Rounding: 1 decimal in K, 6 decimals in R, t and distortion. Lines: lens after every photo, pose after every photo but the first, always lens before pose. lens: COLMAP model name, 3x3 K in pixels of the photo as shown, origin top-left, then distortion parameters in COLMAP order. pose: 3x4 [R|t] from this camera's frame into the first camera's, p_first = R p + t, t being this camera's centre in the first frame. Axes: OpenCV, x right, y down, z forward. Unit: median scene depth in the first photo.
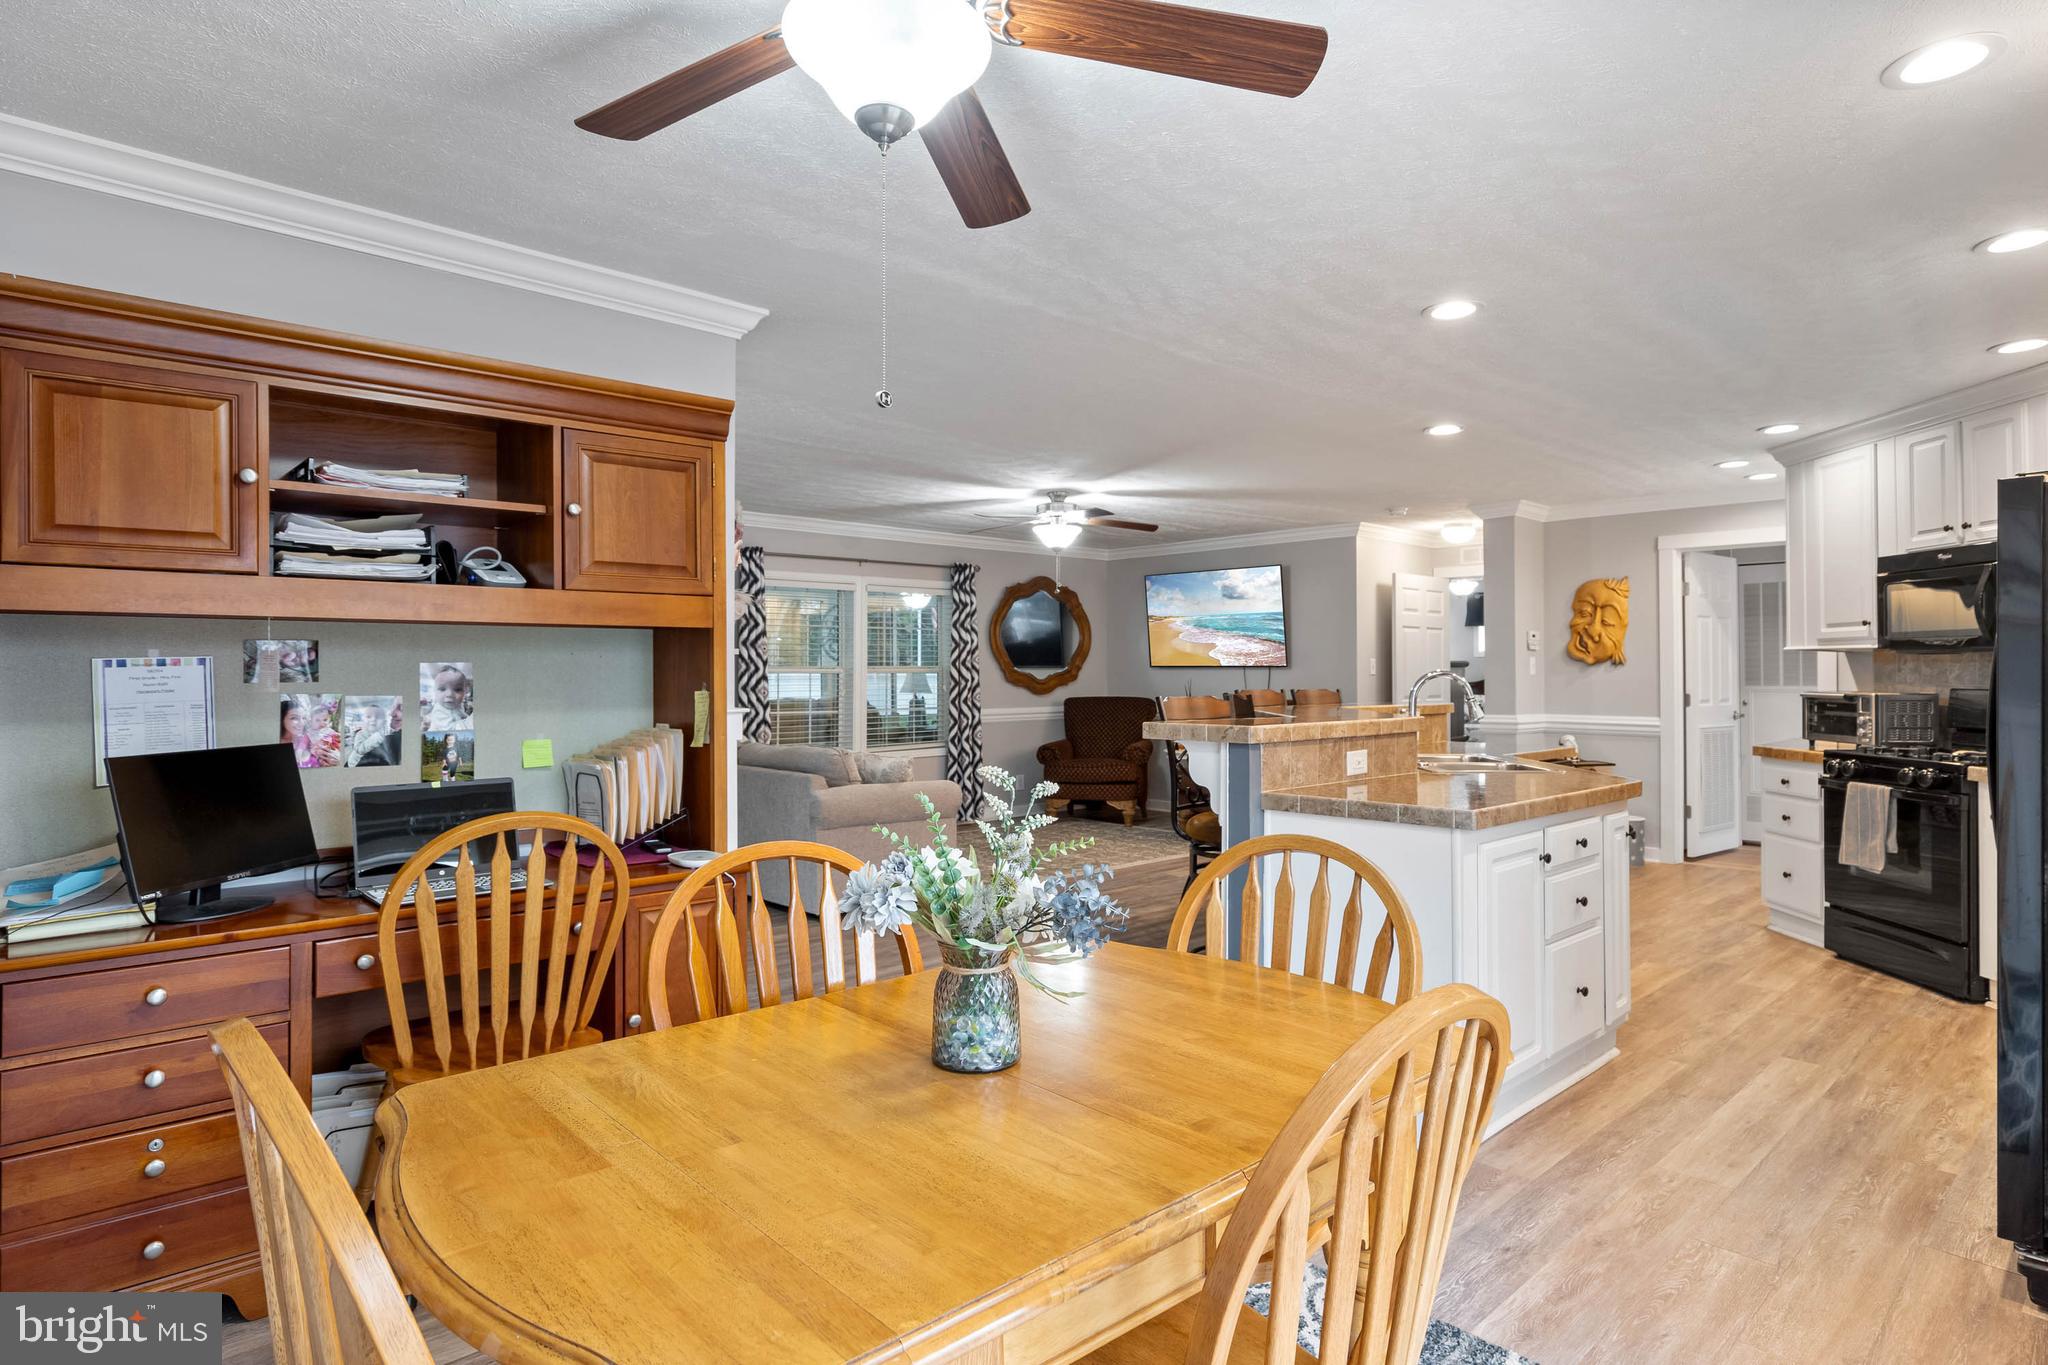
lens RADIAL K [[1112.6, 0, 1006.9], [0, 1112.6, 670.0], [0, 0, 1]] dist [-0.000124, -0.000454]
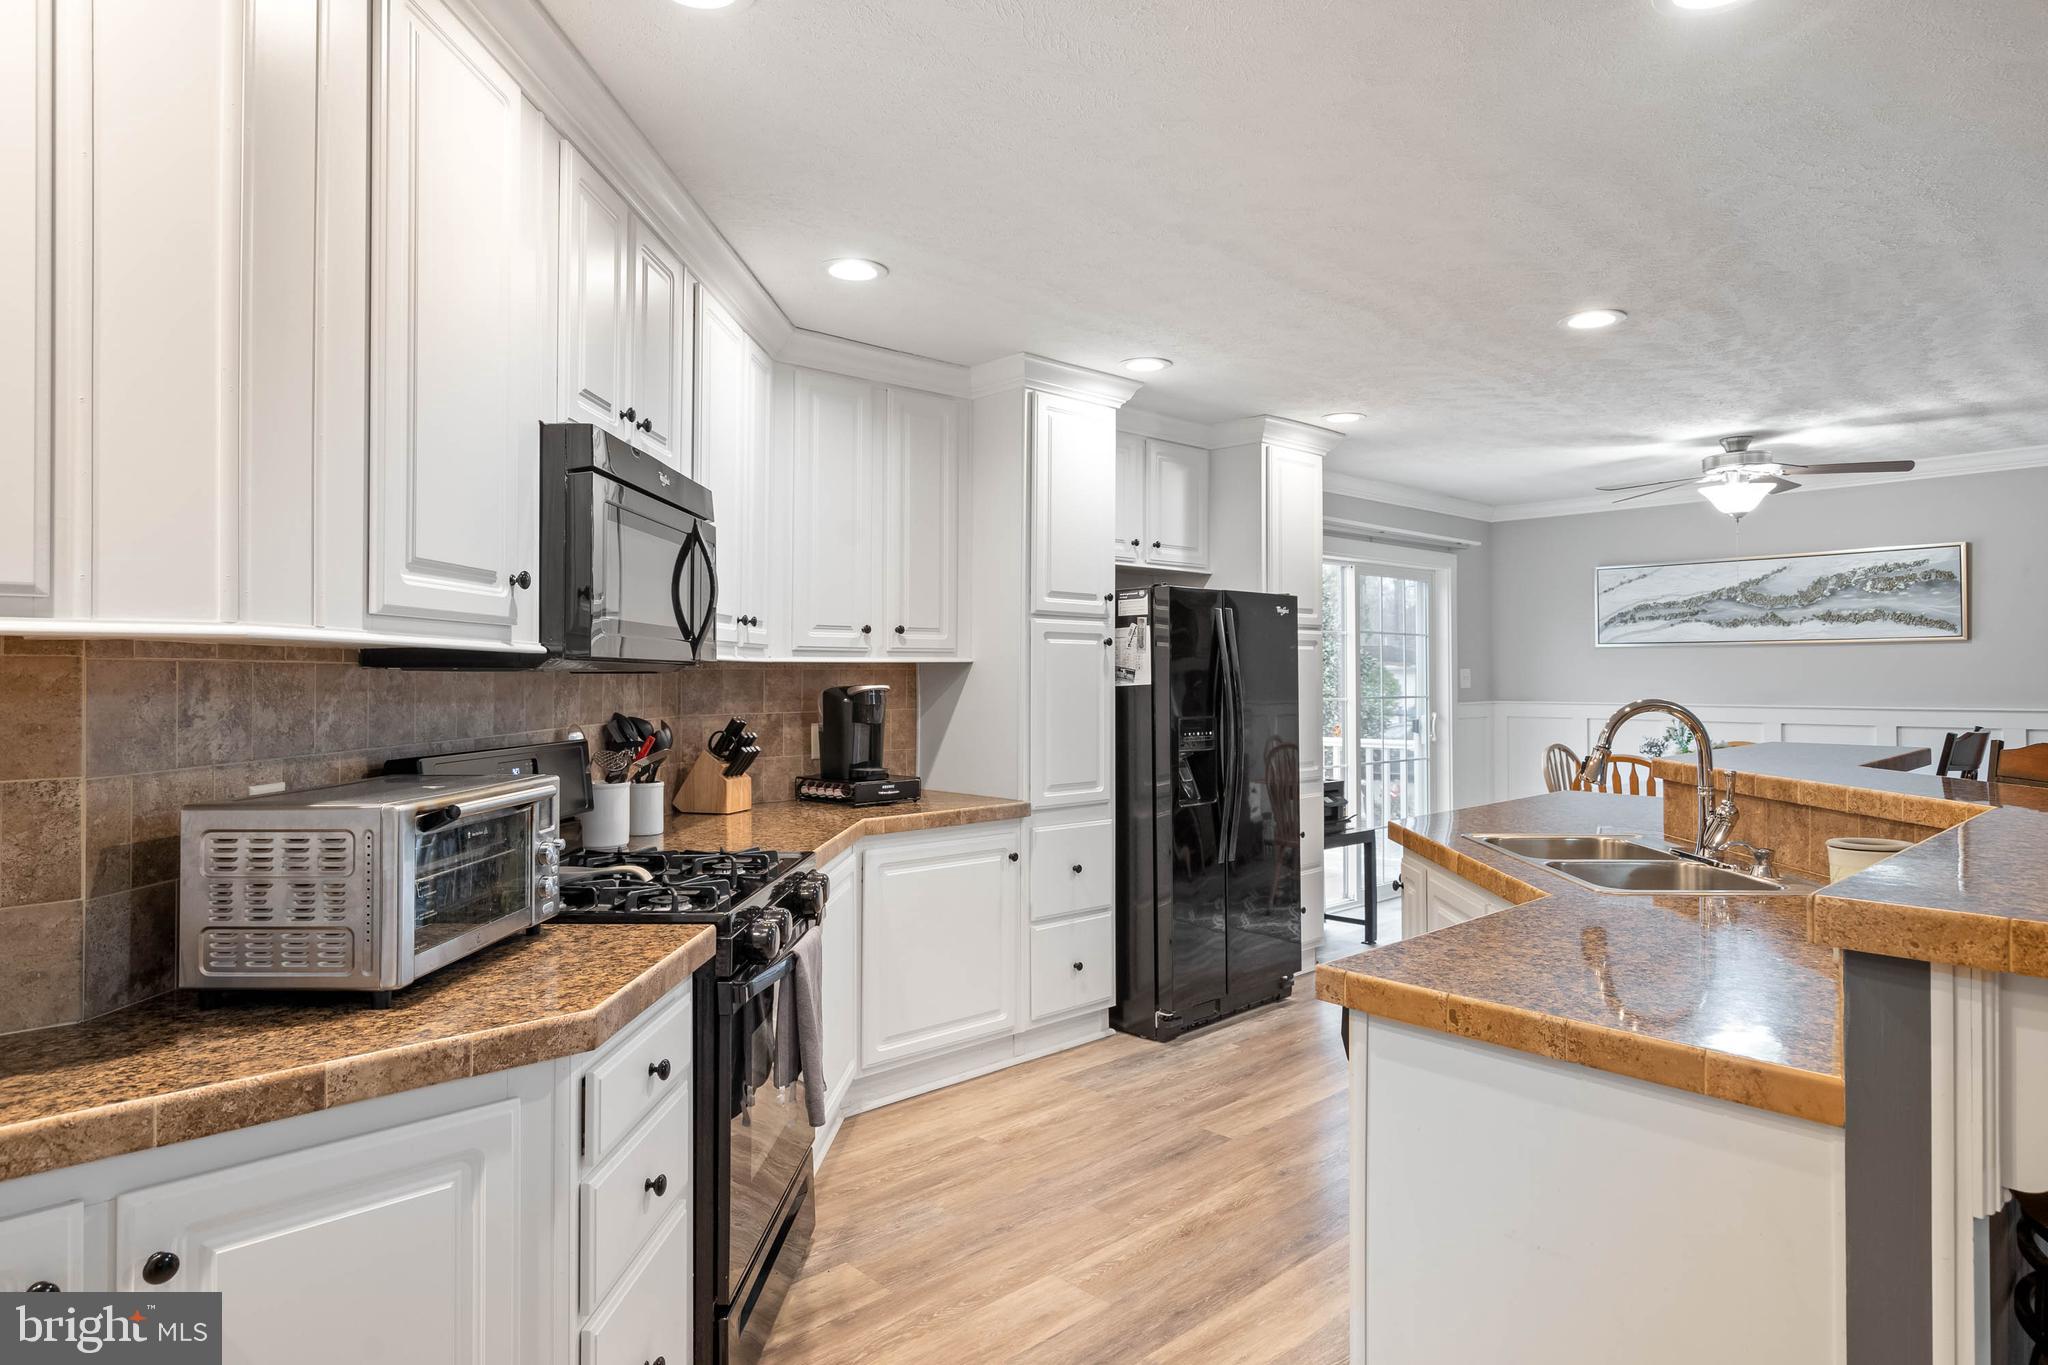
lens RADIAL K [[1170.1, 0, 1019.2], [0, 1170.1, 661.1], [0, 0, 1]] dist [0.006371, 0.001273]
pose [[-0.999988, 0.004844, 0.000383, 0.358893], [0.004839, 0.999896, -0.013573, -0.006294], [-0.000448, -0.013571, -0.999908, 0.802155]]
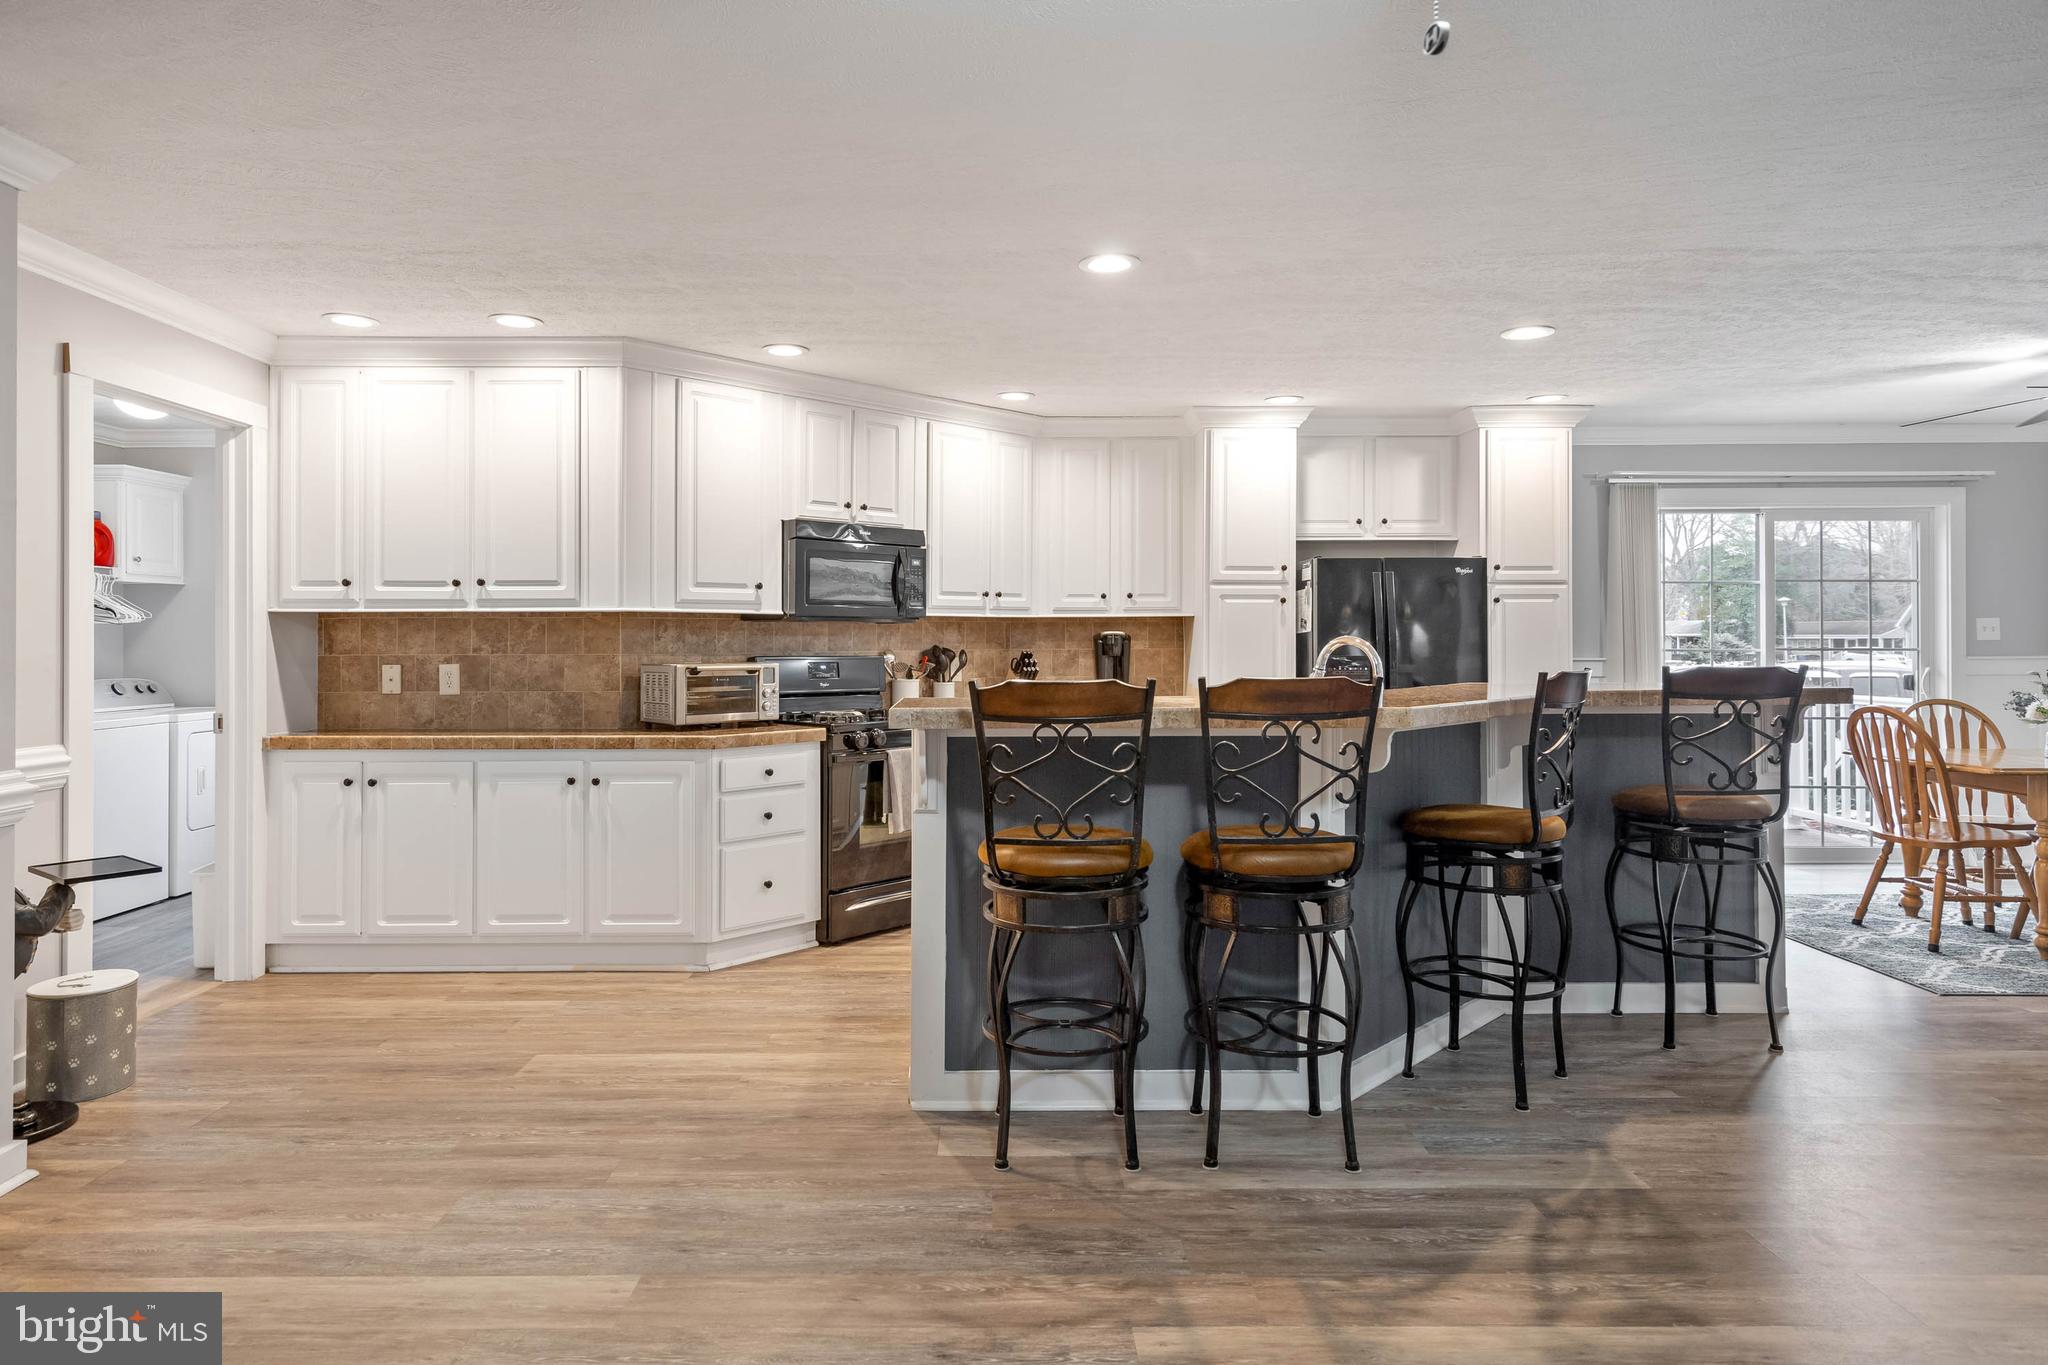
lens RADIAL K [[1168.9, 0, 987.2], [0, 1168.9, 630.8], [0, 0, 1]] dist [0.003853, 0.001142]
pose [[-0.732754, 0.006953, 0.680458, -0.008807], [0.002964, 0.999971, -0.007027, 0.000897], [-0.680487, -0.003132, -0.732754, 0.919607]]
